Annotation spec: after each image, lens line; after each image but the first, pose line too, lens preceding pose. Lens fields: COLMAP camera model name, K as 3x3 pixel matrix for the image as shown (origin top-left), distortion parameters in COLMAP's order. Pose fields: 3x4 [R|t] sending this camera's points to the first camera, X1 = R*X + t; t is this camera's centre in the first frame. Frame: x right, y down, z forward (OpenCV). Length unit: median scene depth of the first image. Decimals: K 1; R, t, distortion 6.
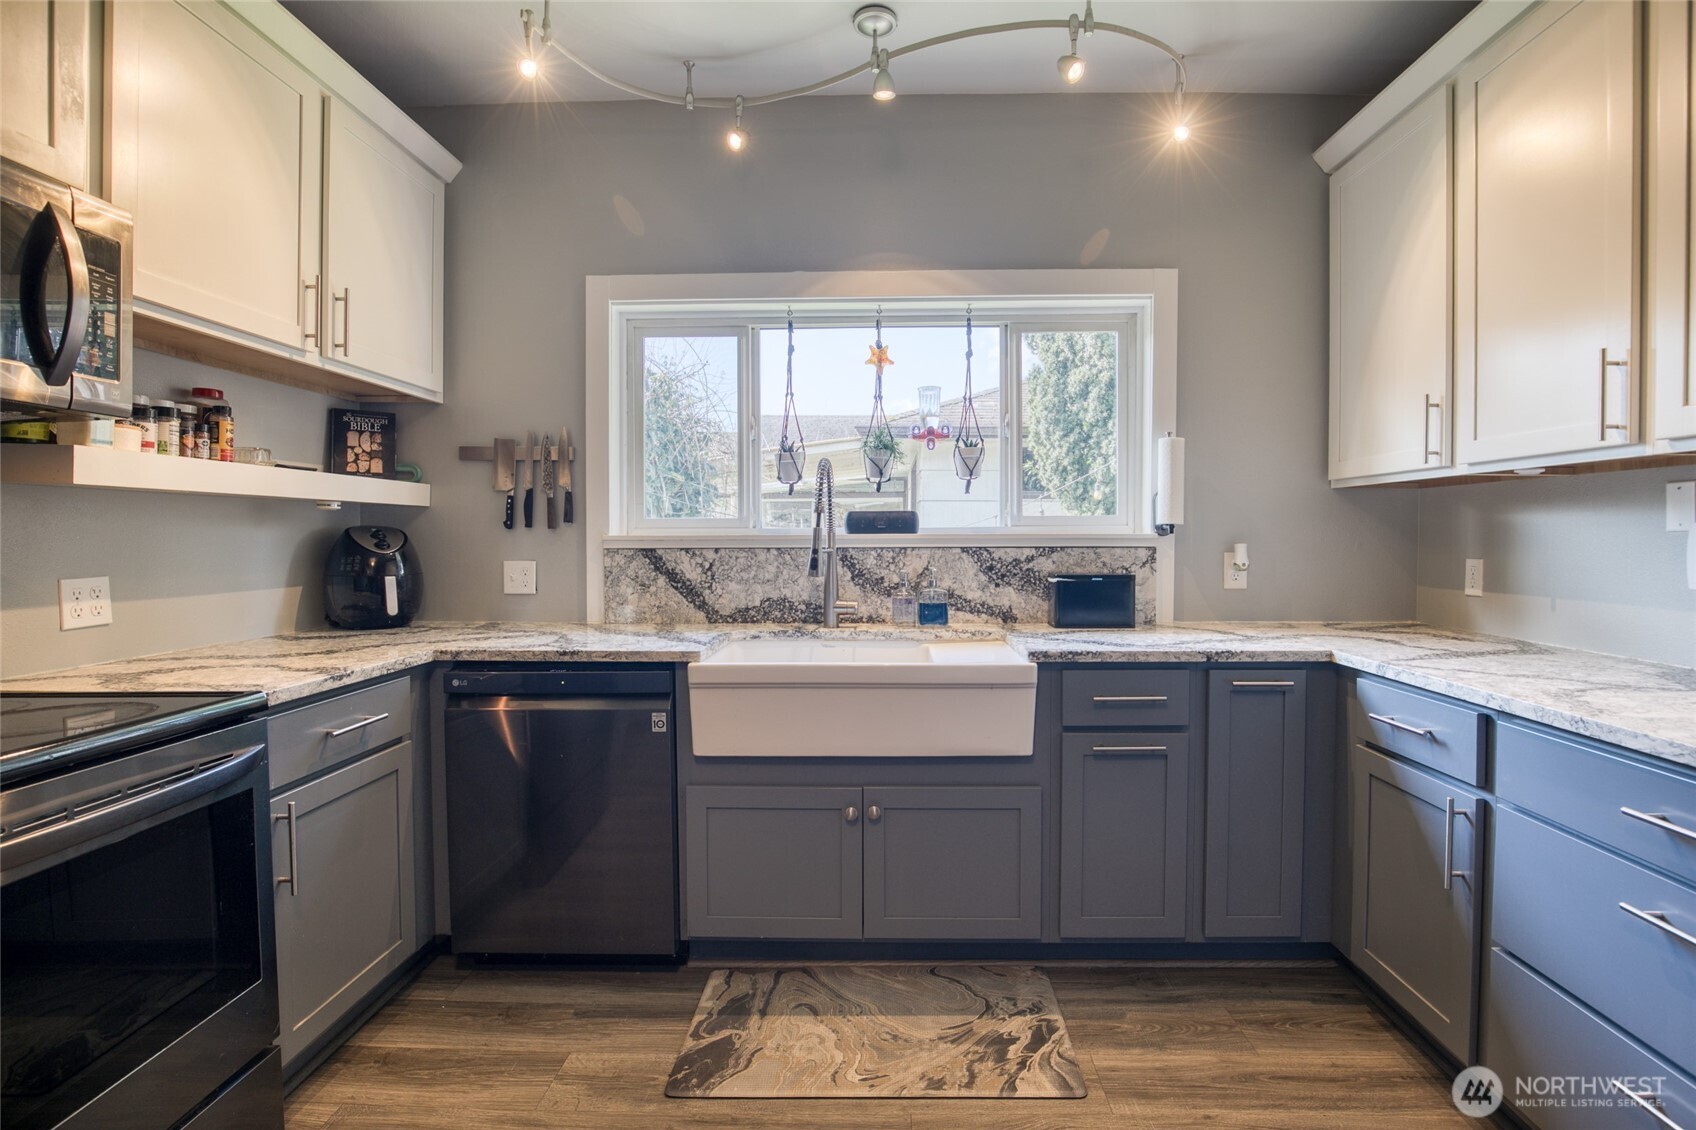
lens RADIAL K [[796.6, 0, 872.1], [0, 796.6, 549.5], [0, 0, 1]] dist [-0.026665, 0.000609]
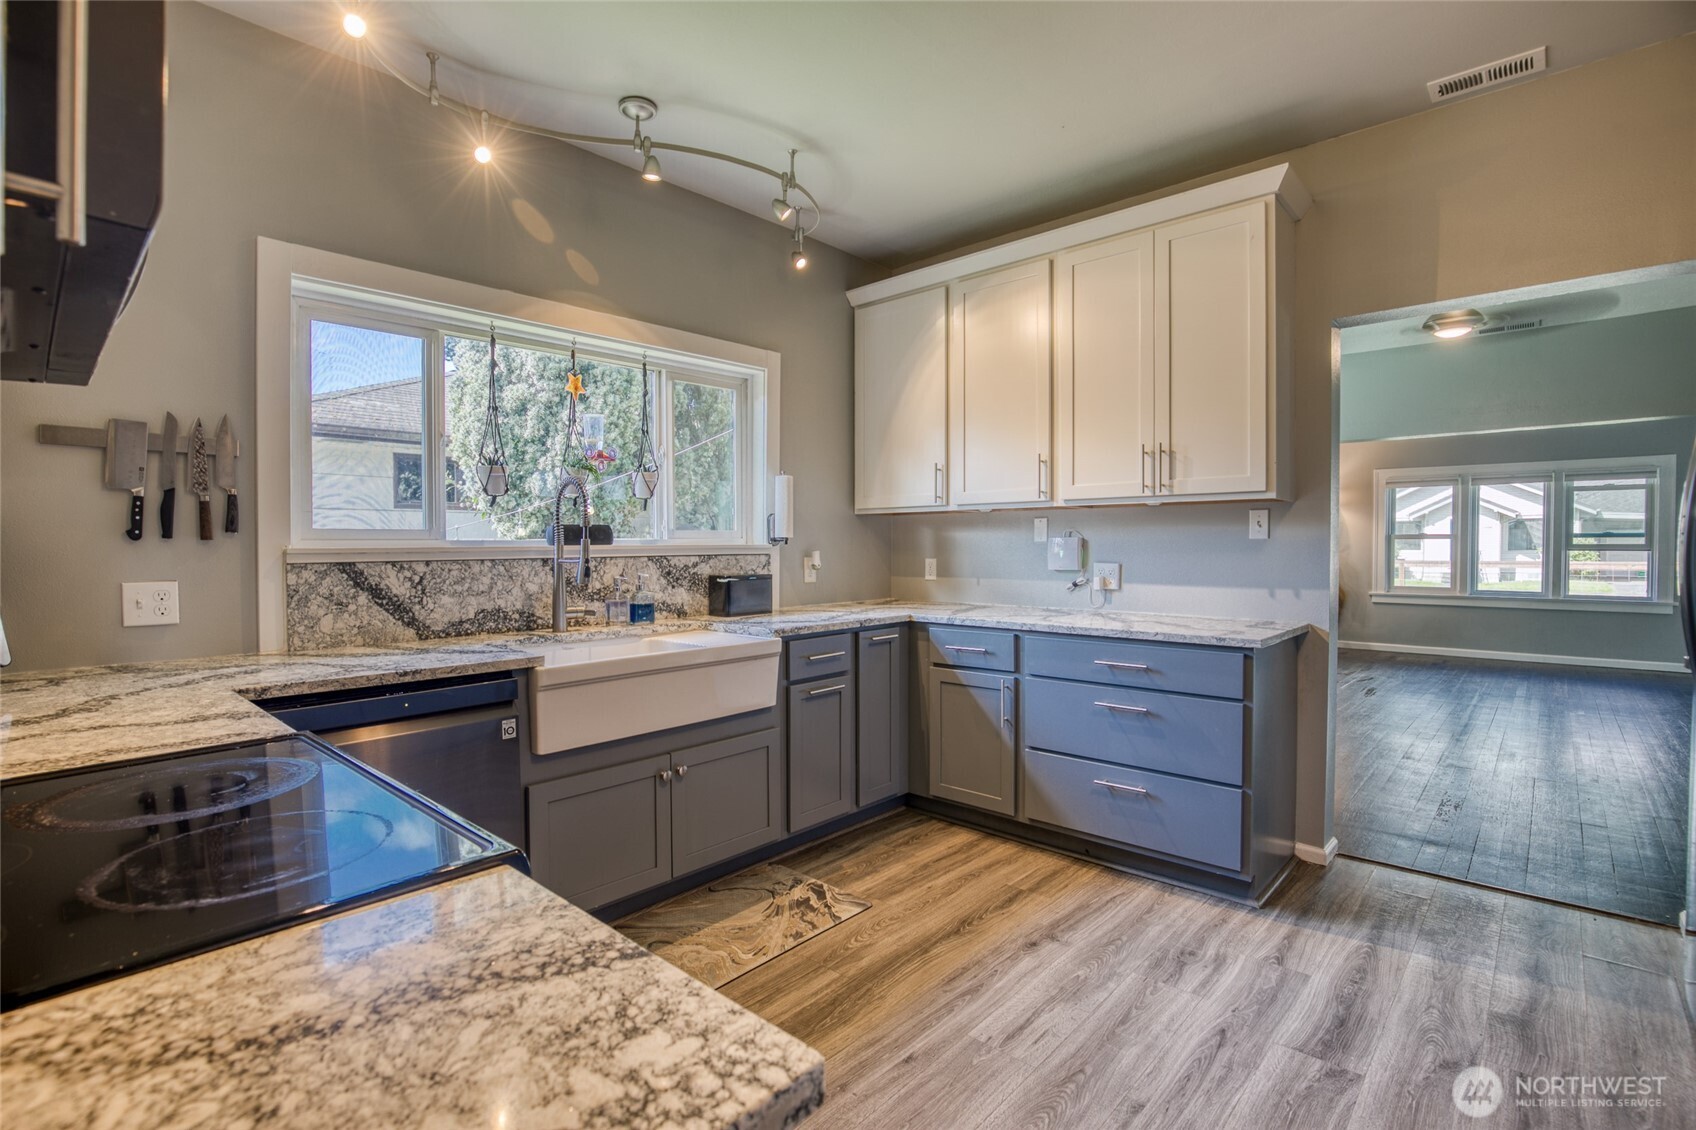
lens RADIAL K [[796.6, 0, 850.9], [0, 796.6, 559.3], [0, 0, 1]] dist [-0.026665, 0.000609]
pose [[0.655961, -0.016311, 0.754619, -0.604314], [0.018585, 0.999812, 0.005456, 0.001063], [-0.754566, 0.010446, 0.656141, -0.004844]]
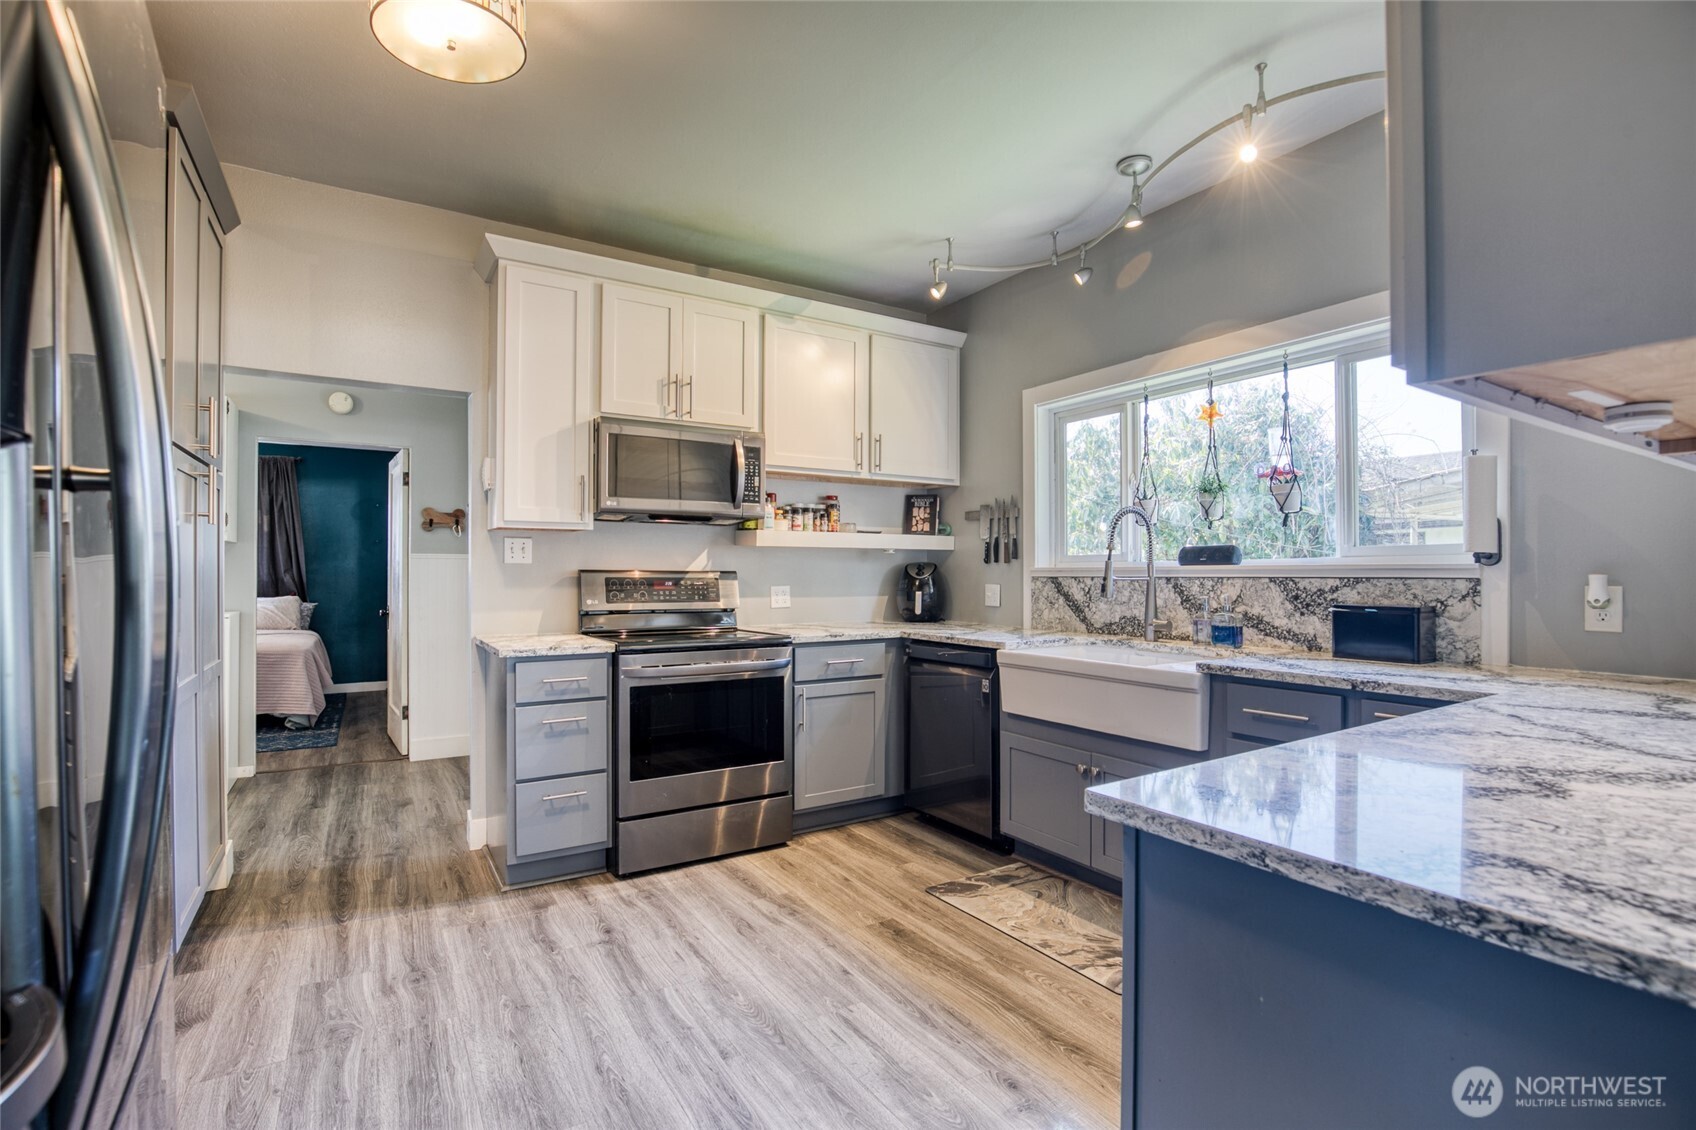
lens RADIAL K [[796.6, 0, 839.7], [0, 796.6, 571.4], [0, 0, 1]] dist [-0.026665, 0.000609]
pose [[0.533846, 0.000416, -0.845582, 0.734904], [-0.015833, 0.999829, -0.009504, 0.009082], [0.845434, 0.018462, 0.533761, -0.069582]]
